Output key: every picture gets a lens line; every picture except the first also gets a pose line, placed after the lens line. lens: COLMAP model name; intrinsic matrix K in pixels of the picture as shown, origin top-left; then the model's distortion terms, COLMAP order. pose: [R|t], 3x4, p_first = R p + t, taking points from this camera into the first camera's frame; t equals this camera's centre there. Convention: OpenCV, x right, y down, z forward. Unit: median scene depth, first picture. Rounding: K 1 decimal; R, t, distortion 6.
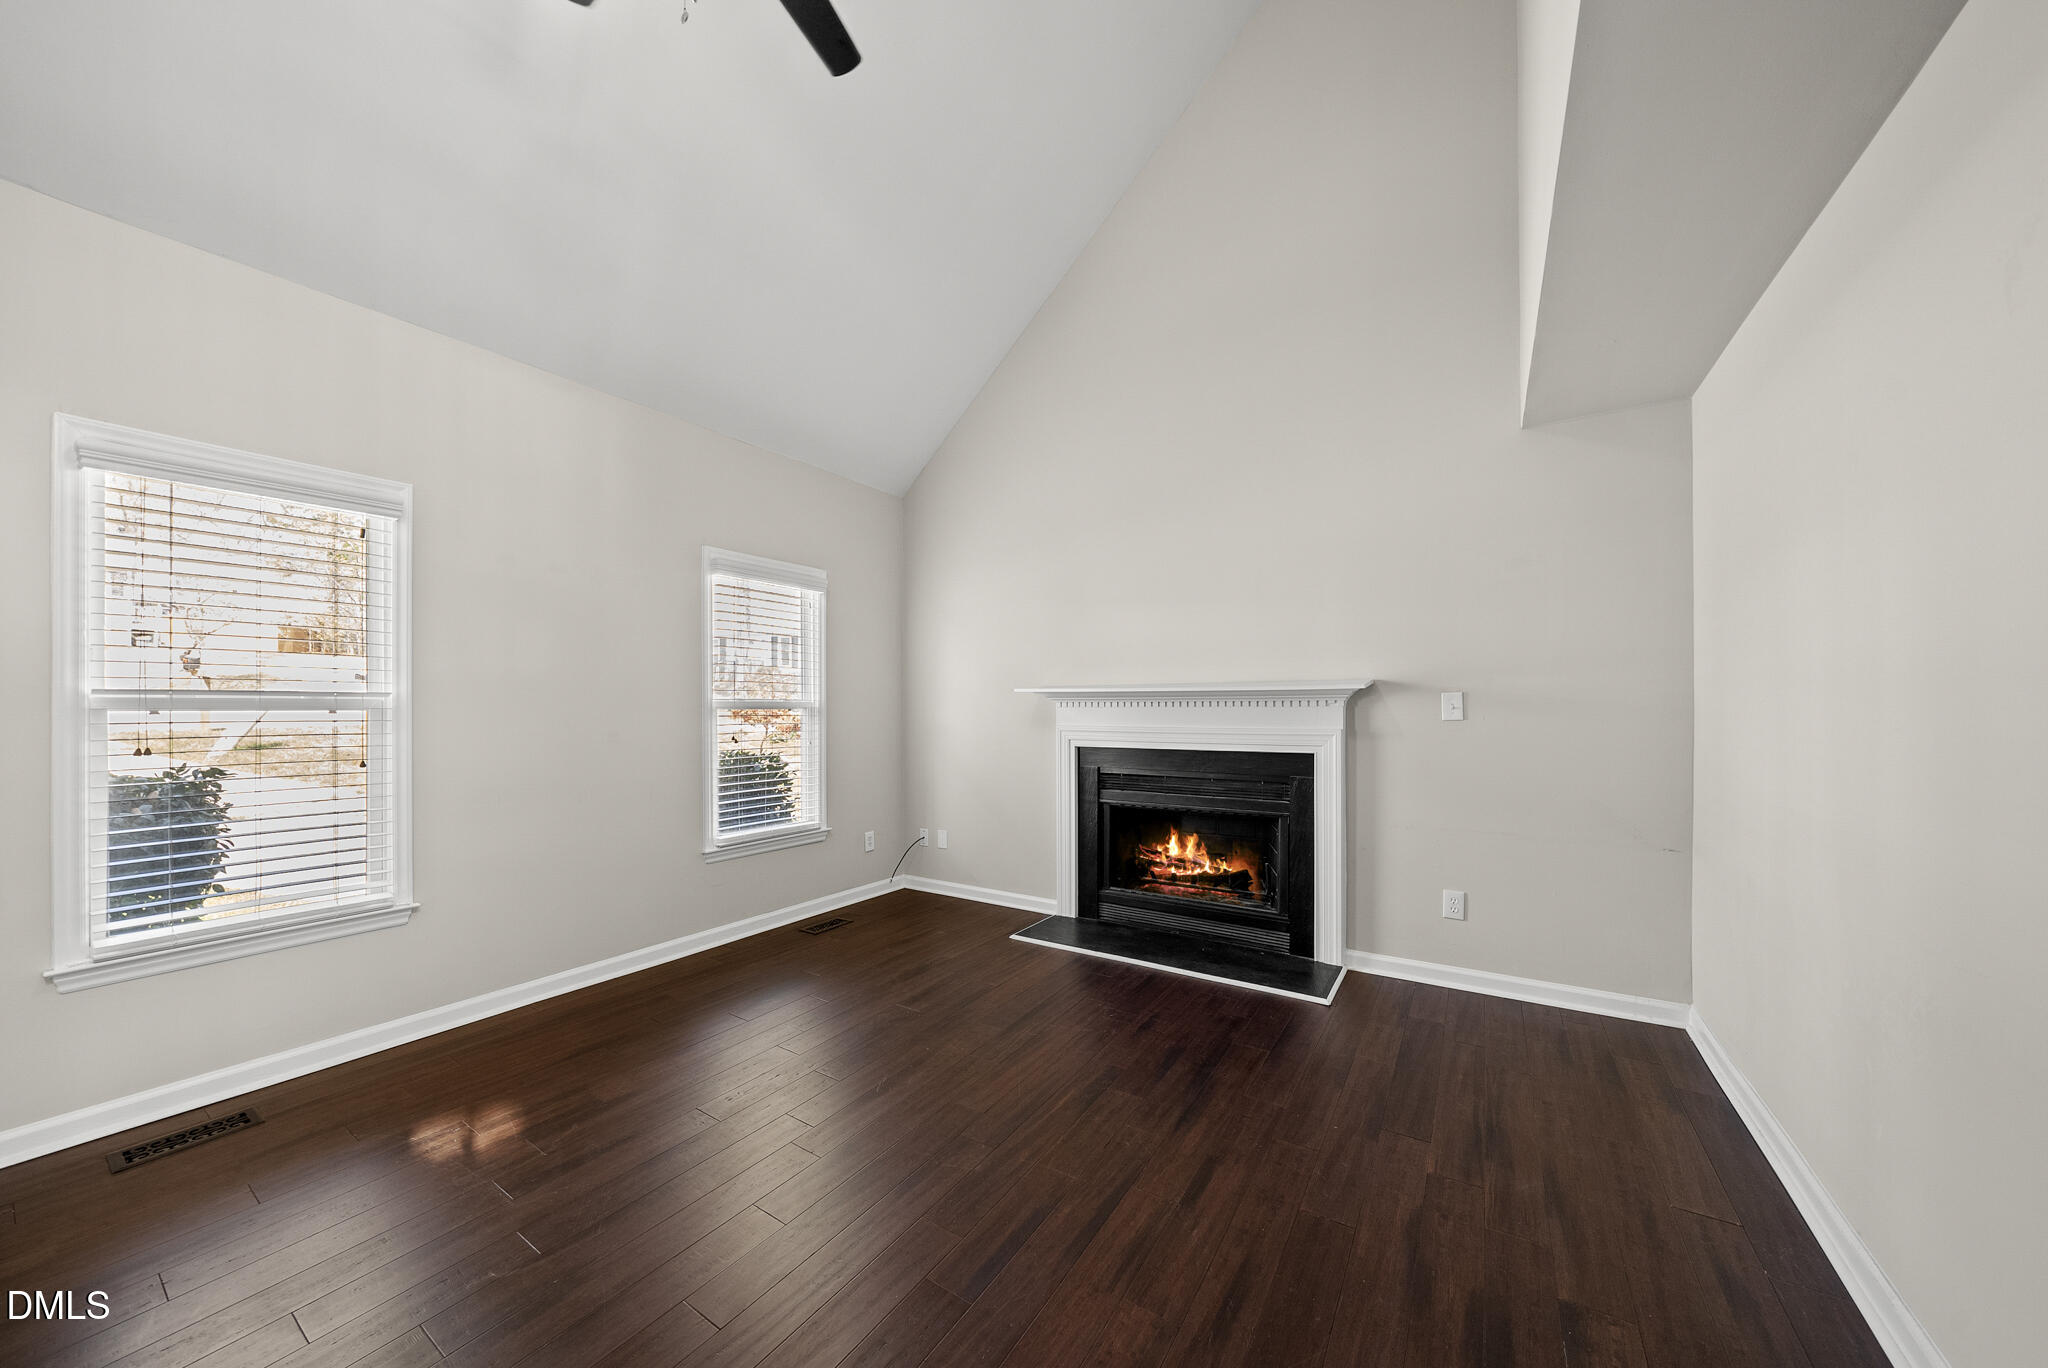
lens RADIAL K [[707.0, 0, 1009.8], [0, 707.0, 714.9], [0, 0, 1]] dist [-0.007282, -0.000239]
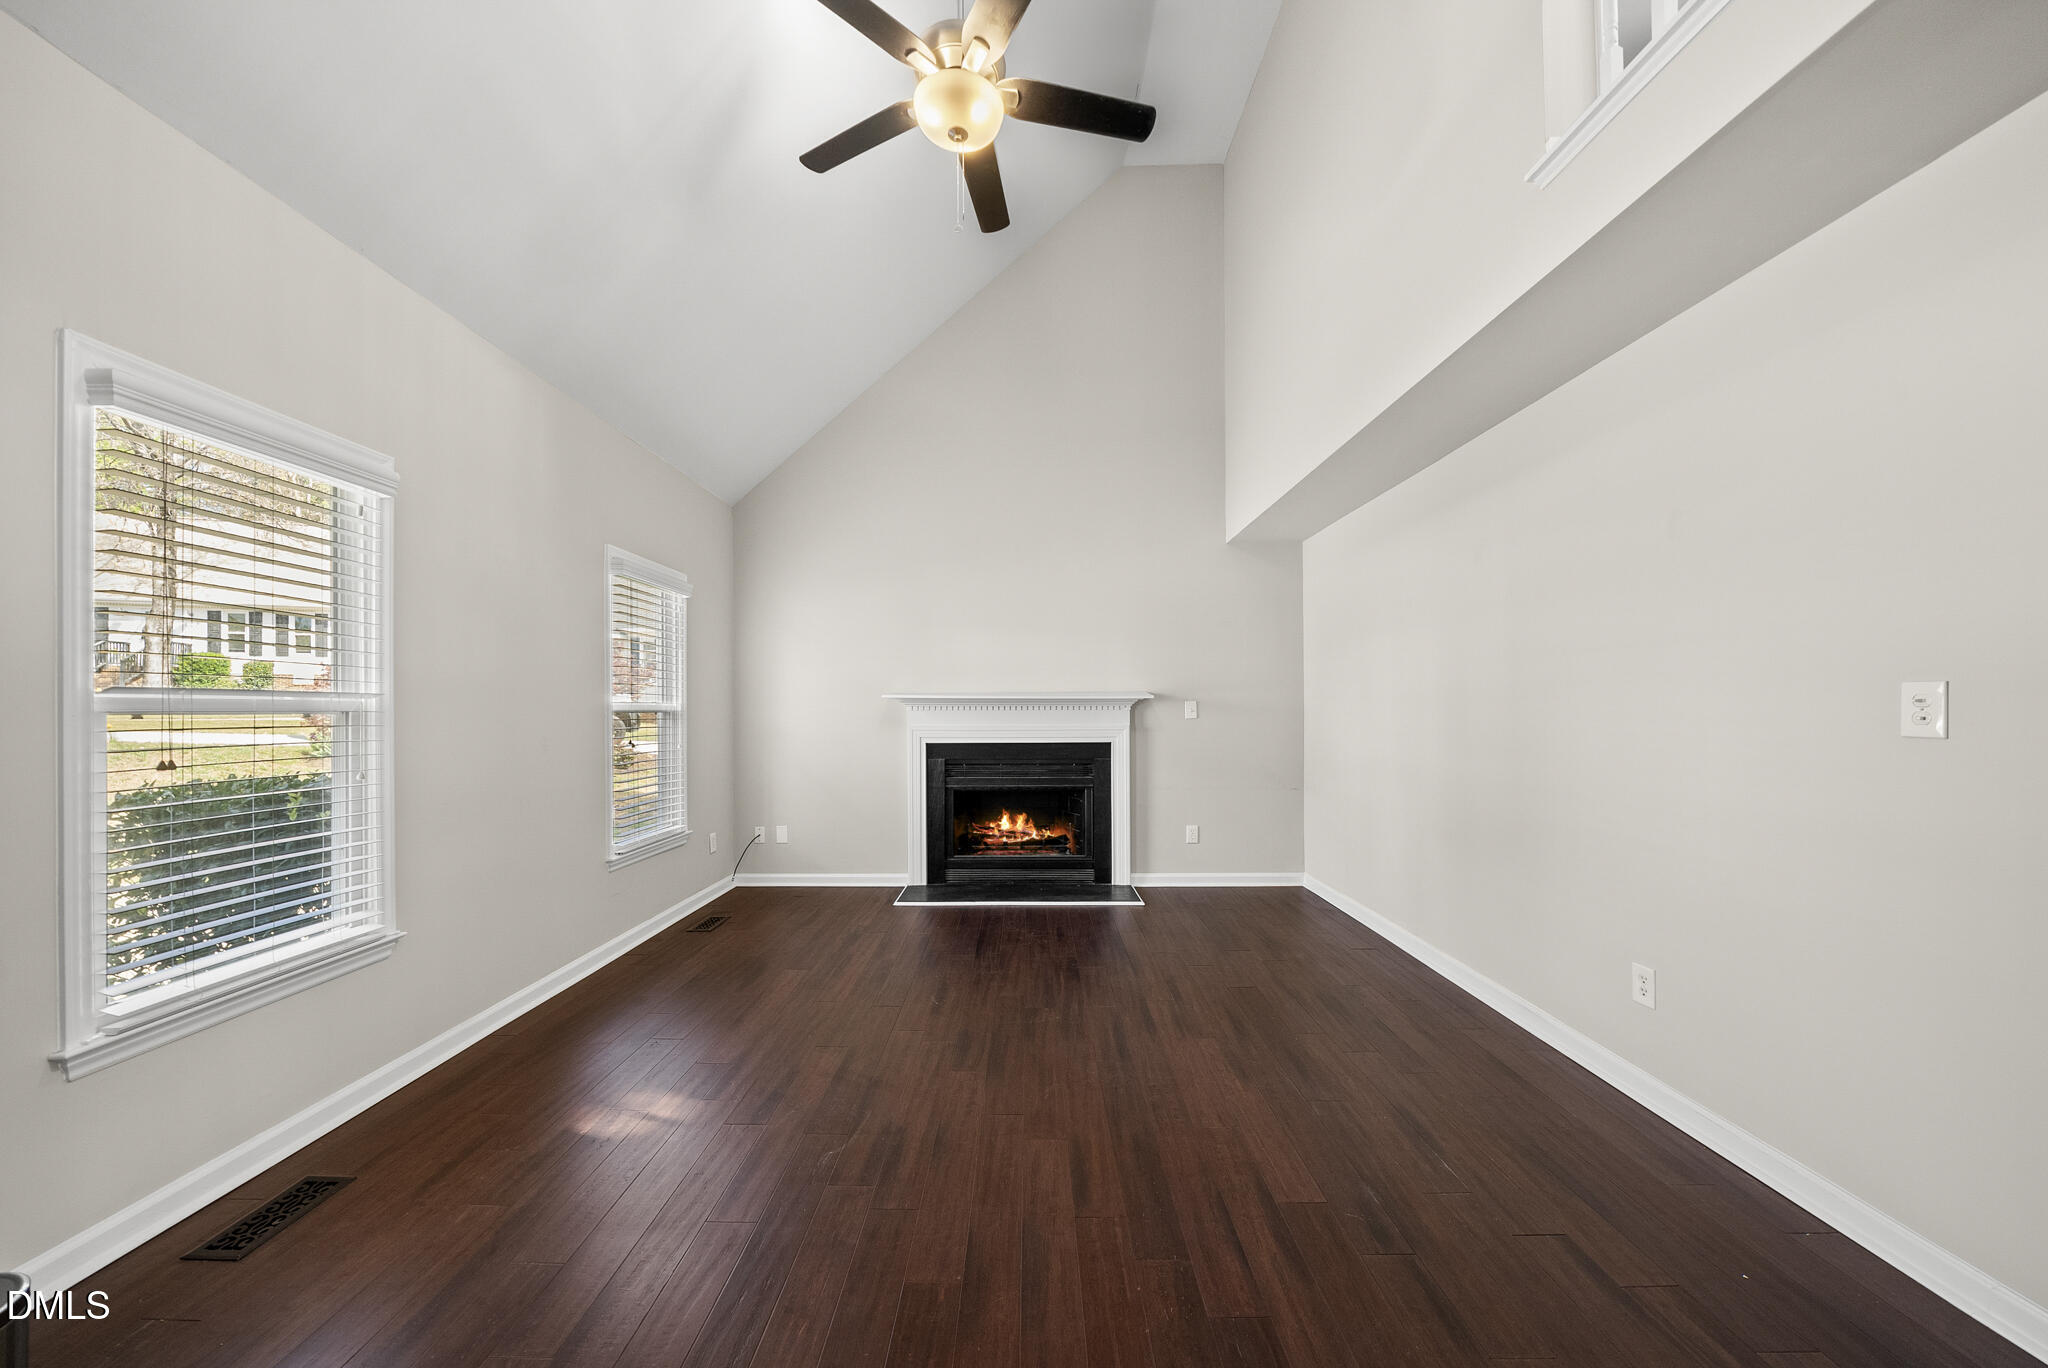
lens RADIAL K [[707.0, 0, 1019.2], [0, 707.0, 712.9], [0, 0, 1]] dist [-0.007282, -0.000239]
pose [[0.841428, -0.001127, 0.540367, -0.514704], [0.004961, 0.999972, -0.005641, 0.001128], [-0.540346, 0.007427, 0.841410, -0.125075]]
